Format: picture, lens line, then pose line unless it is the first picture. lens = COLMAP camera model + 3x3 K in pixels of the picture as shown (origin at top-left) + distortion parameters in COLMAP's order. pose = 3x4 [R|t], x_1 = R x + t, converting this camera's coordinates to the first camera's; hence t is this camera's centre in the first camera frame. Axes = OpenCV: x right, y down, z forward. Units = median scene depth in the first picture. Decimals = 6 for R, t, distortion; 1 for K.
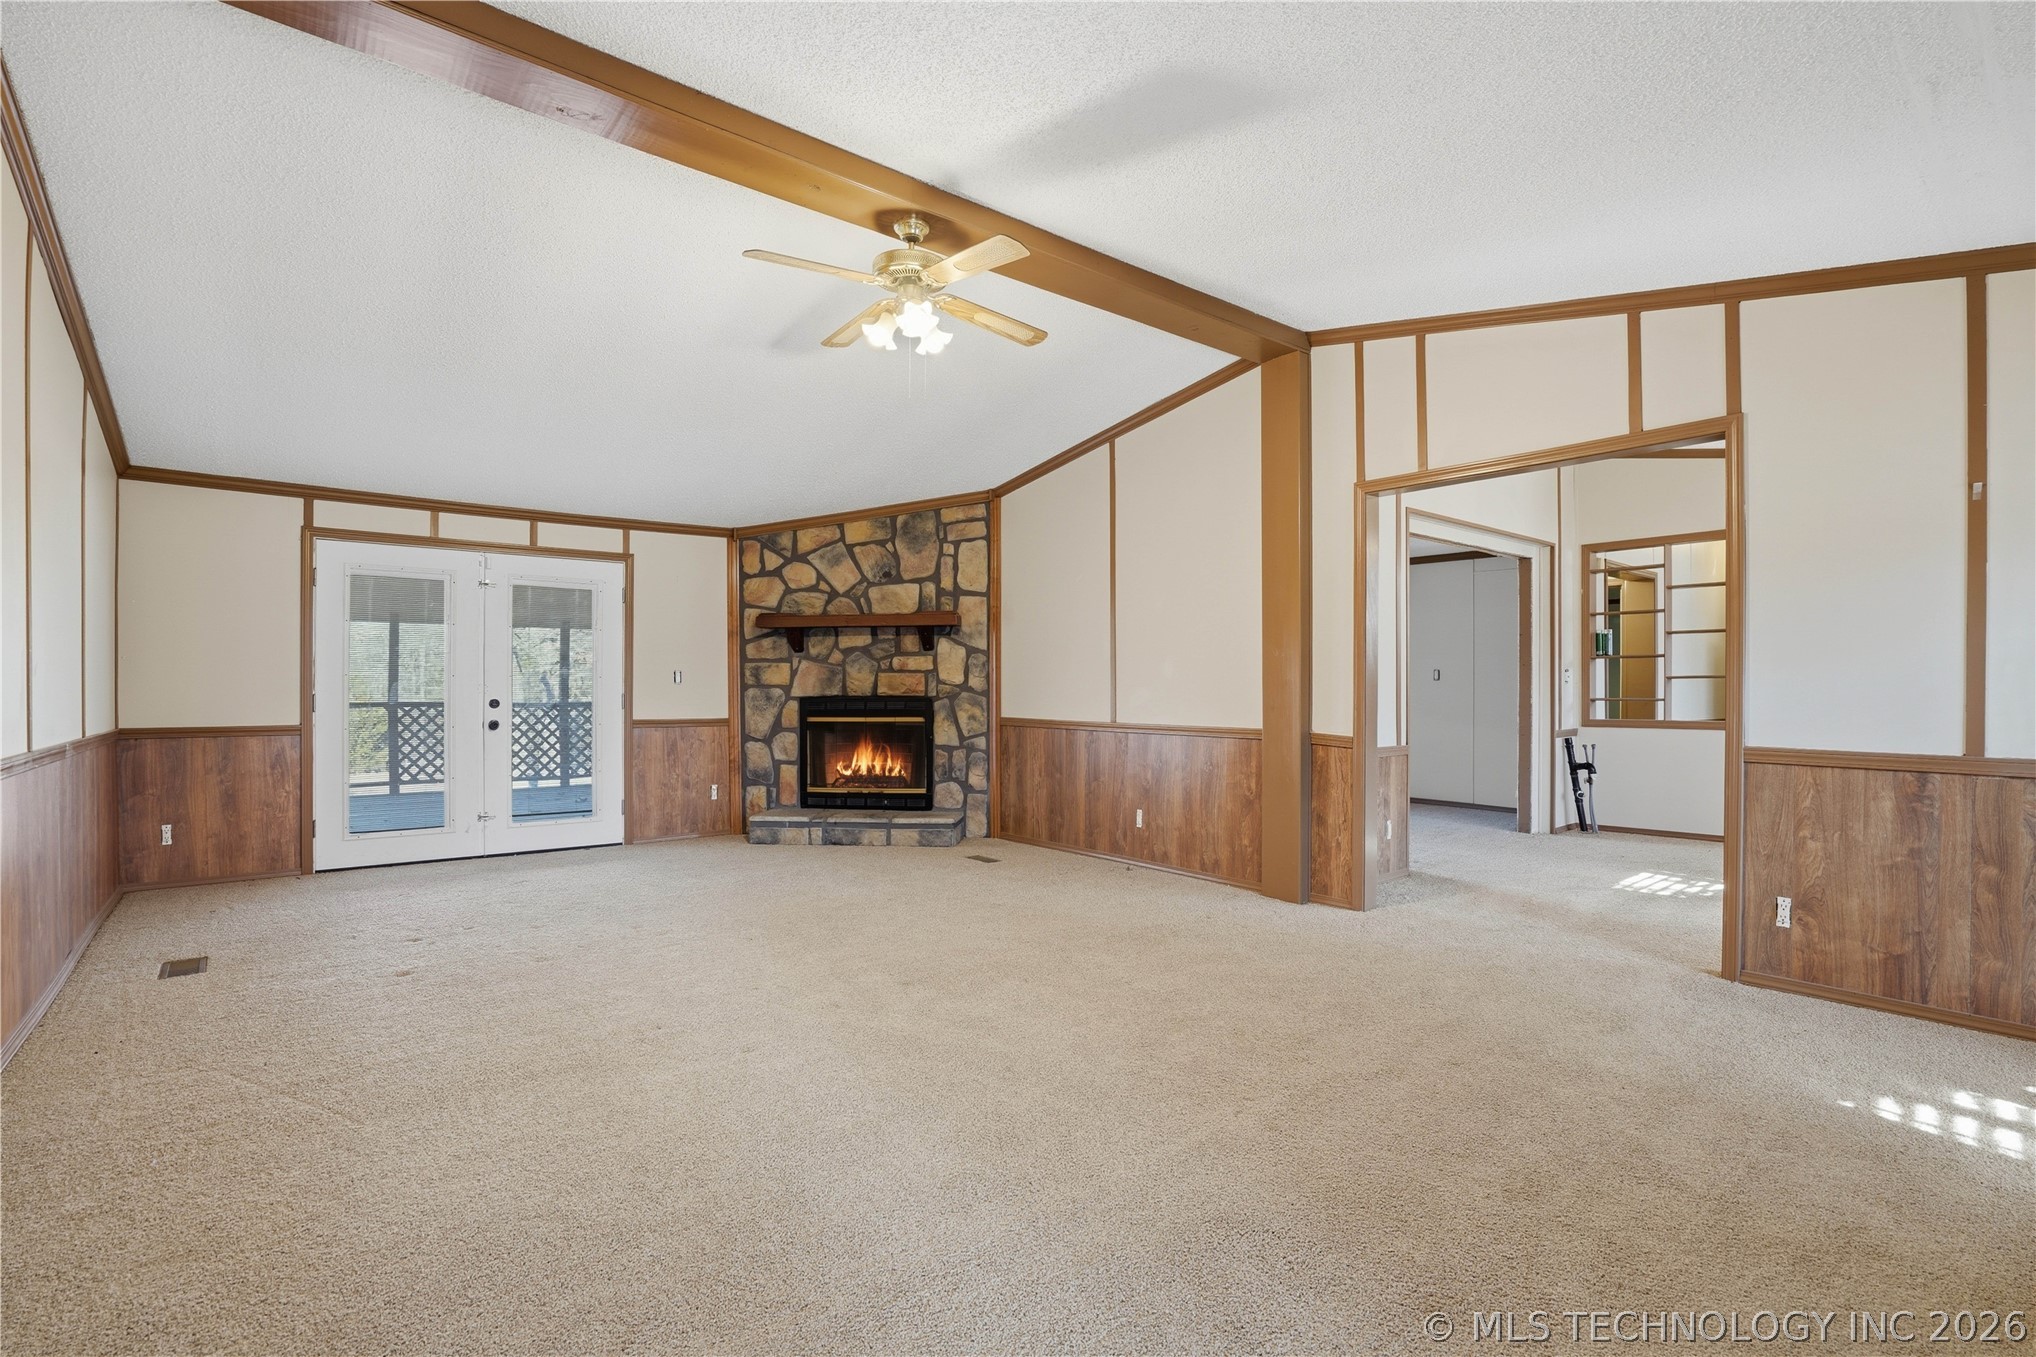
lens RADIAL K [[943.7, 0, 979.3], [0, 943.7, 681.4], [0, 0, 1]] dist [-0.045244, 0.011265]
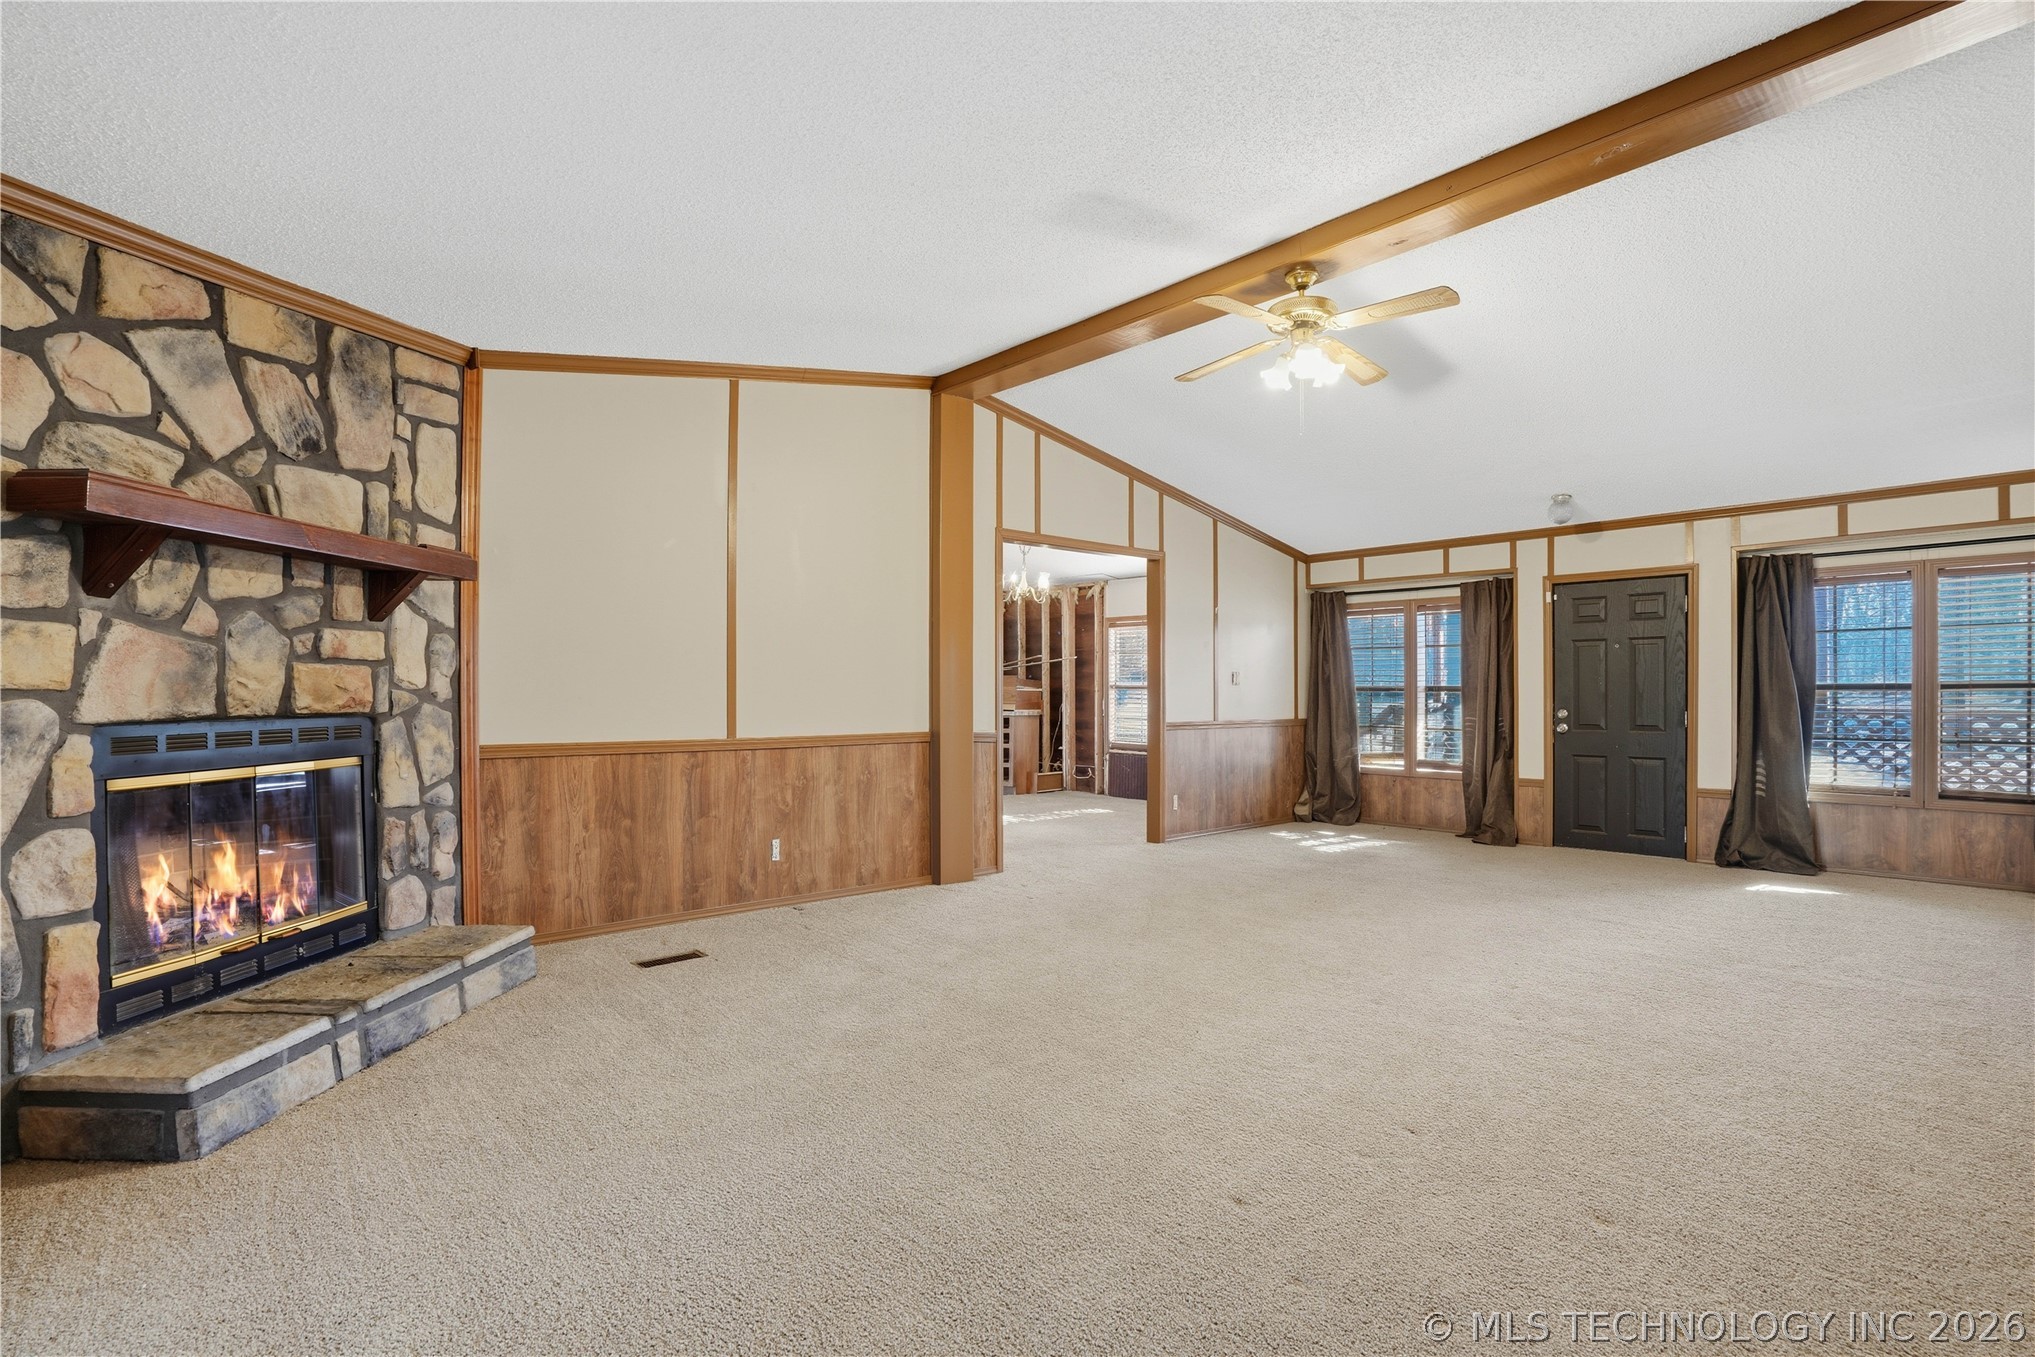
lens RADIAL K [[943.2, 0, 1023.9], [0, 943.2, 696.3], [0, 0, 1]] dist [-0.045244, 0.011265]
pose [[-0.062605, -0.004096, 0.998030, -0.564597], [-0.002840, 0.999988, 0.003926, 0.004150], [-0.998034, -0.002589, -0.062615, 0.695574]]
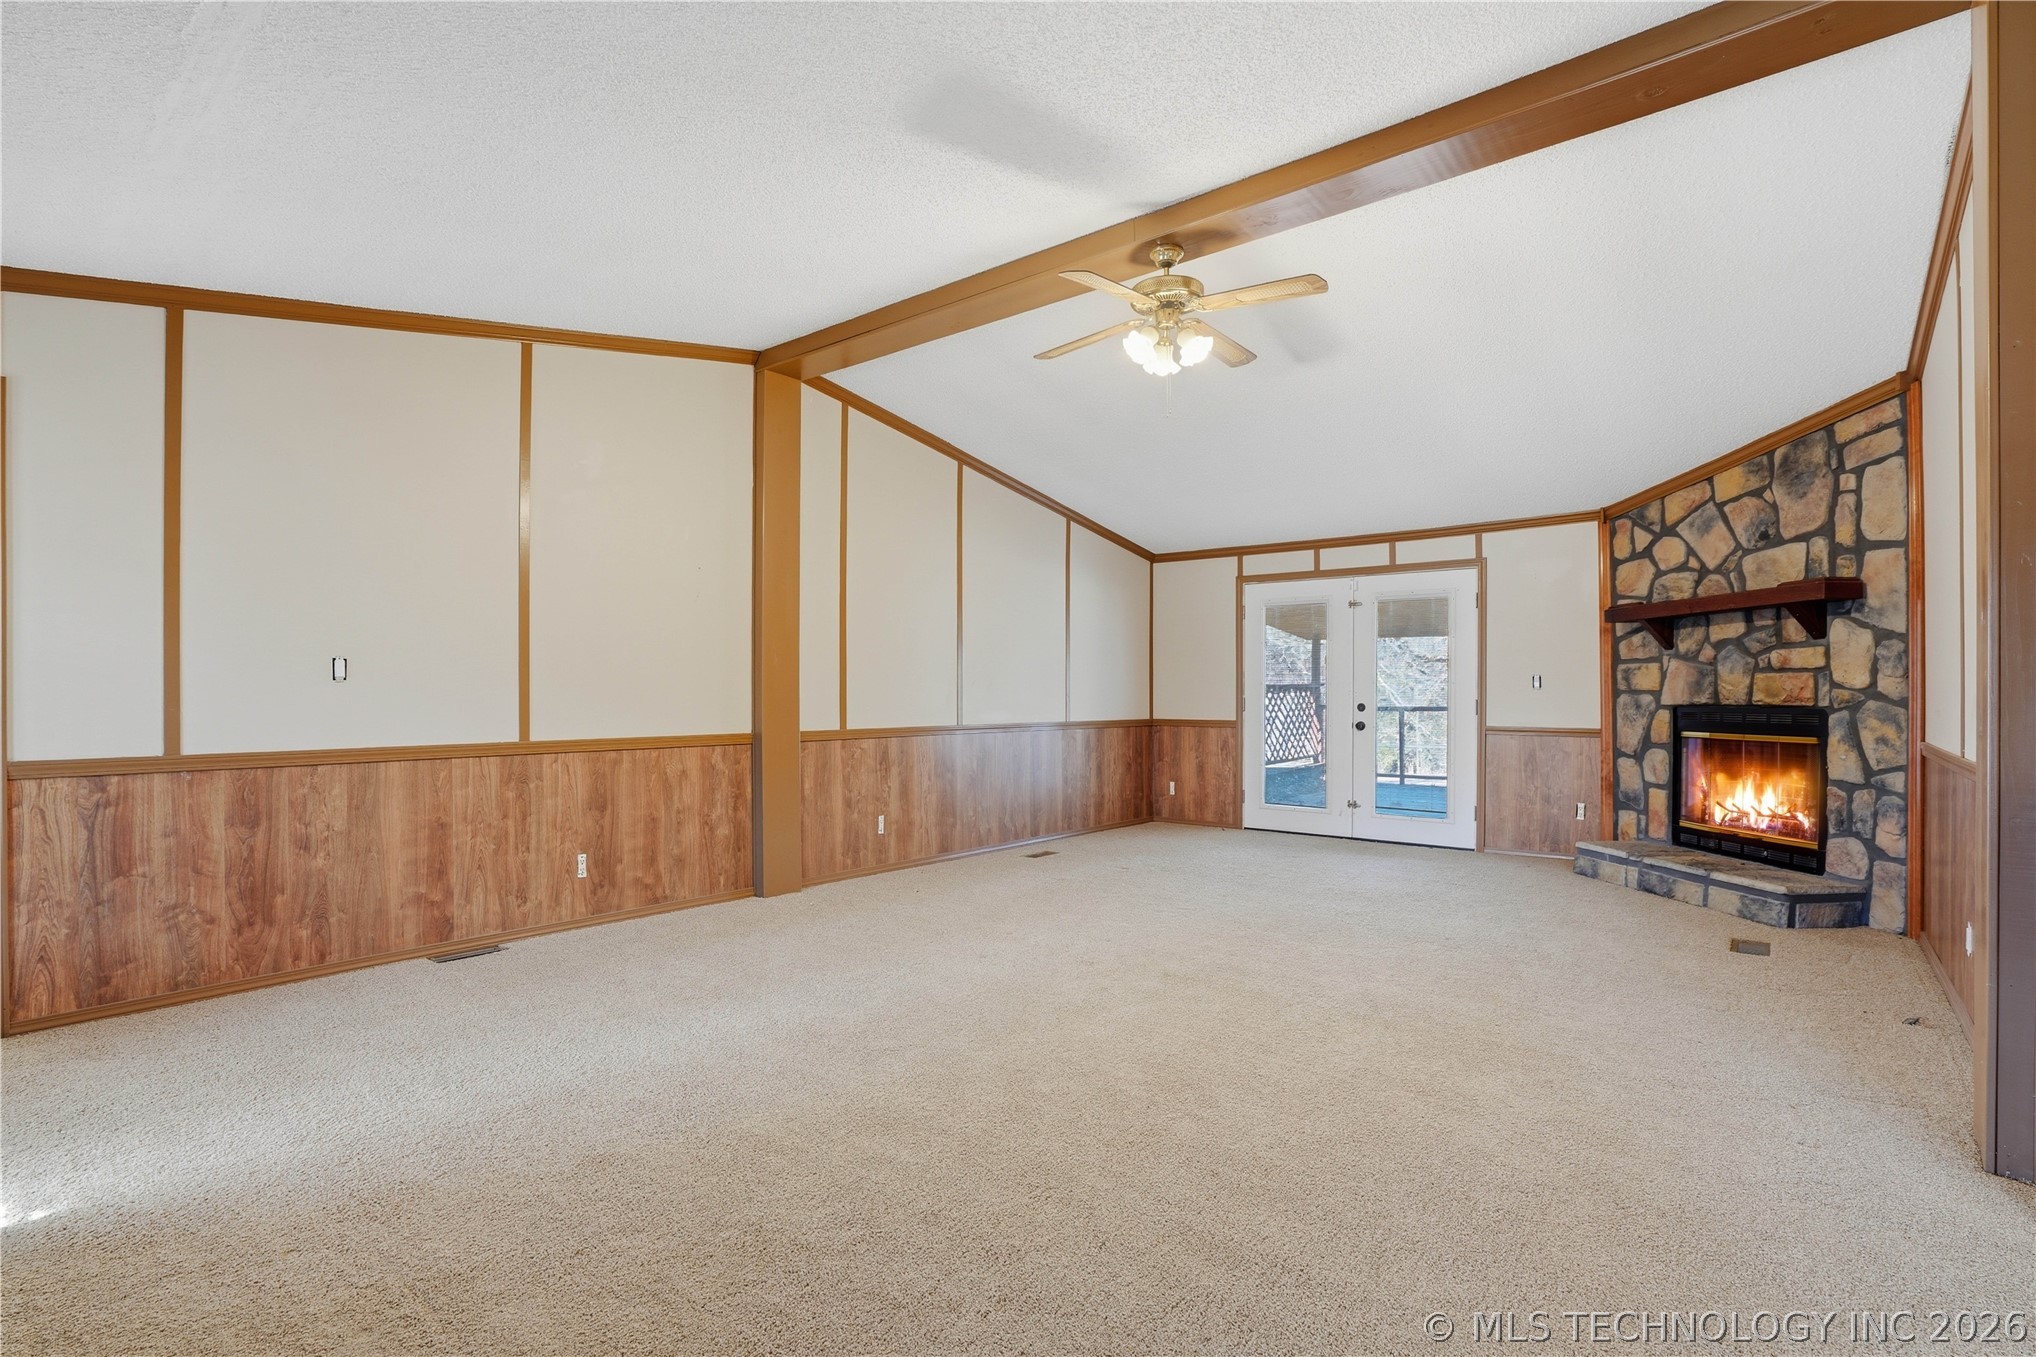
lens RADIAL K [[943.7, 0, 1051.4], [0, 943.7, 696.4], [0, 0, 1]] dist [-0.045244, 0.011265]
pose [[0.242764, 0.003266, -0.970080, 0.453746], [0.005398, 0.999974, 0.004717, 0.002563], [0.970070, -0.006382, 0.242740, 0.309981]]
